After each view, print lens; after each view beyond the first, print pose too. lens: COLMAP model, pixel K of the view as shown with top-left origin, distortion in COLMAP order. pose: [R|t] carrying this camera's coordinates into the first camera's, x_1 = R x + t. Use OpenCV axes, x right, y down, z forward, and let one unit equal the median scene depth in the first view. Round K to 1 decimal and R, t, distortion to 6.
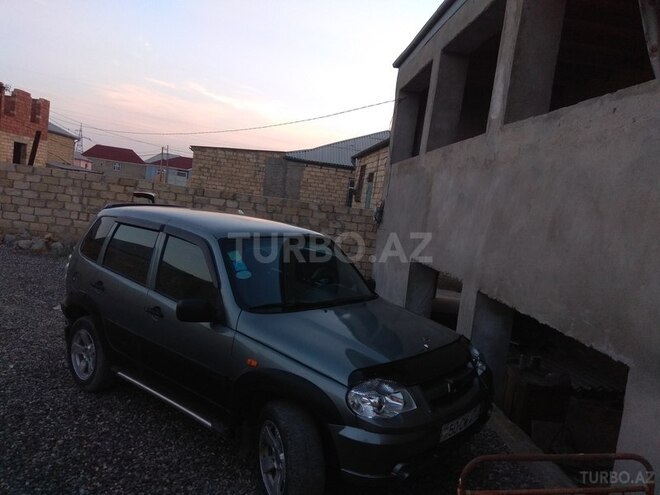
lens RADIAL K [[511.1, 0, 329.0], [0, 511.1, 247.4], [0, 0, 1]] dist [0.048654, -0.073687]
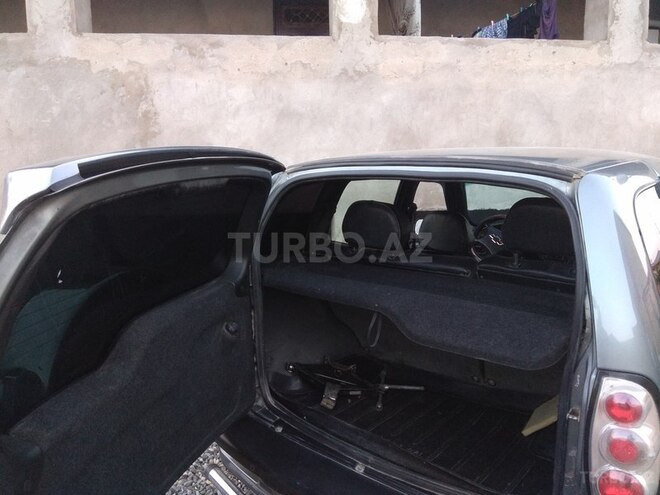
lens RADIAL K [[511.1, 0, 335.5], [0, 511.1, 249.5], [0, 0, 1]] dist [0.048654, -0.073687]
pose [[-0.011076, -0.269204, 0.963020, -1.019235], [0.096176, 0.958327, 0.268998, -0.174791], [-0.995303, 0.095599, 0.015277, 1.613941]]
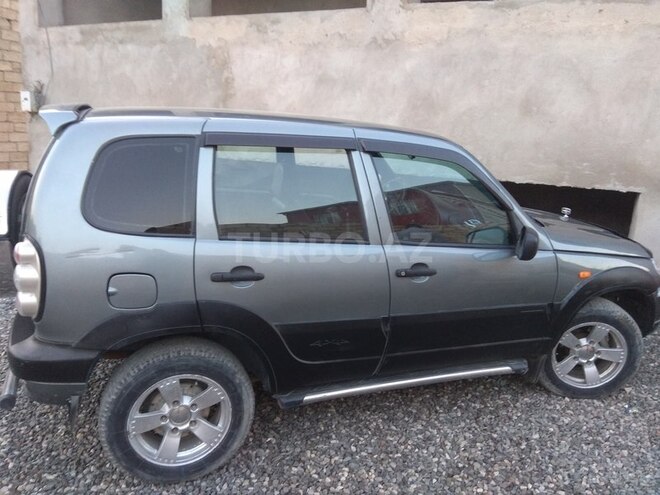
lens RADIAL K [[511.1, 0, 323.8], [0, 511.1, 250.2], [0, 0, 1]] dist [0.048654, -0.073687]
pose [[0.507650, -0.289996, 0.811291, -1.039370], [0.088897, 0.954255, 0.285473, -0.114286], [-0.856965, -0.072799, 0.510207, 0.857917]]
